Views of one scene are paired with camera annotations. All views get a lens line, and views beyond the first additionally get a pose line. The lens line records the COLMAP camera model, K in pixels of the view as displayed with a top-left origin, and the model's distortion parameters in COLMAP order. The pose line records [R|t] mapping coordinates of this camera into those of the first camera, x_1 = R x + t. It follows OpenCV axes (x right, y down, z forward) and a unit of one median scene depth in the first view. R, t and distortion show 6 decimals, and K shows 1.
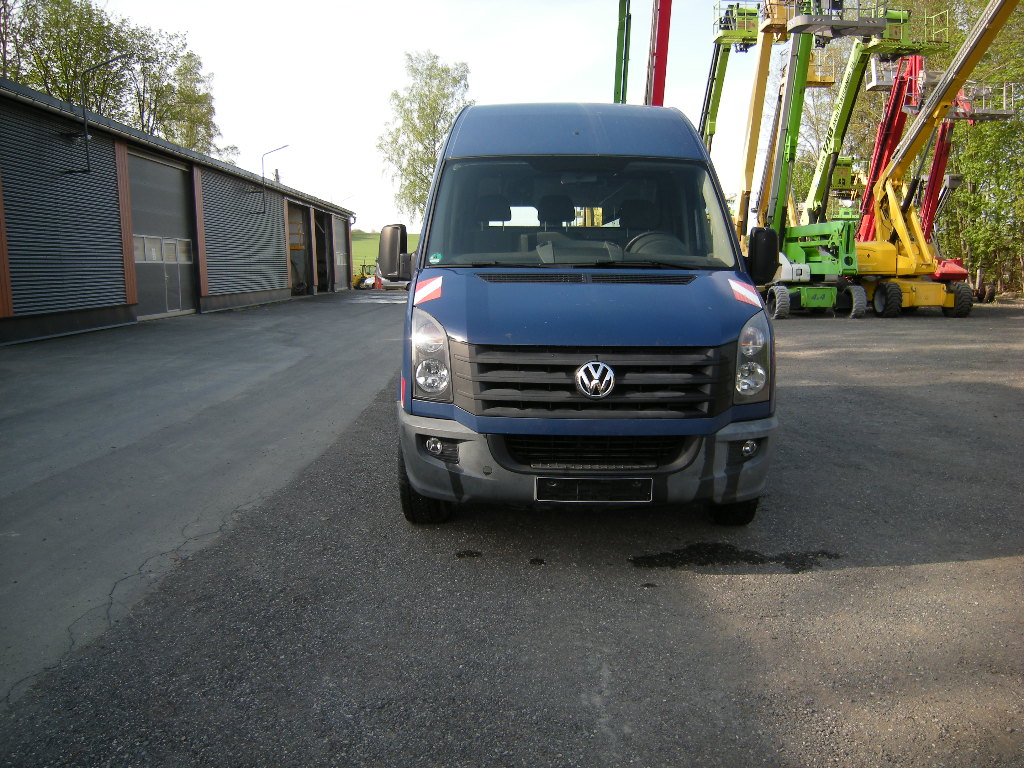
lens RADIAL K [[846.1, 0, 512.0], [0, 846.1, 384.0], [0, 0, 1]] dist [-0.135829, 0.103052]
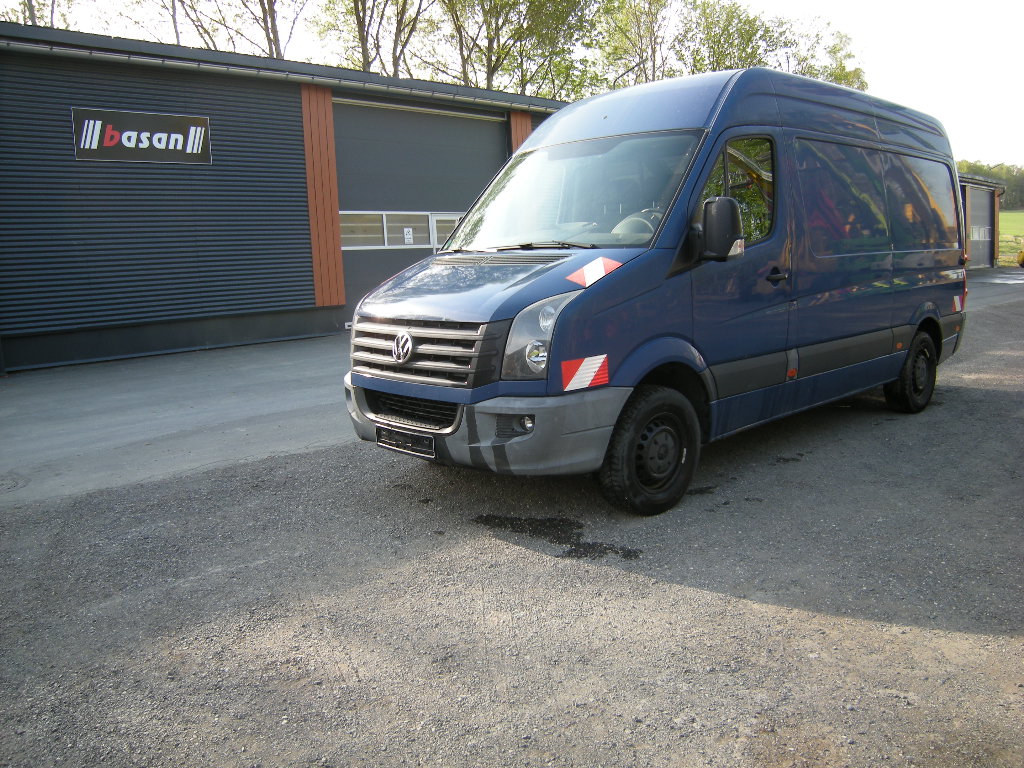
lens RADIAL K [[846.1, 0, 512.0], [0, 846.1, 384.0], [0, 0, 1]] dist [-0.135829, 0.103052]
pose [[0.696408, 0.081046, -0.713055, 1.046025], [-0.062148, 0.996681, 0.052587, -0.026453], [0.714950, 0.007693, 0.699134, 0.277909]]
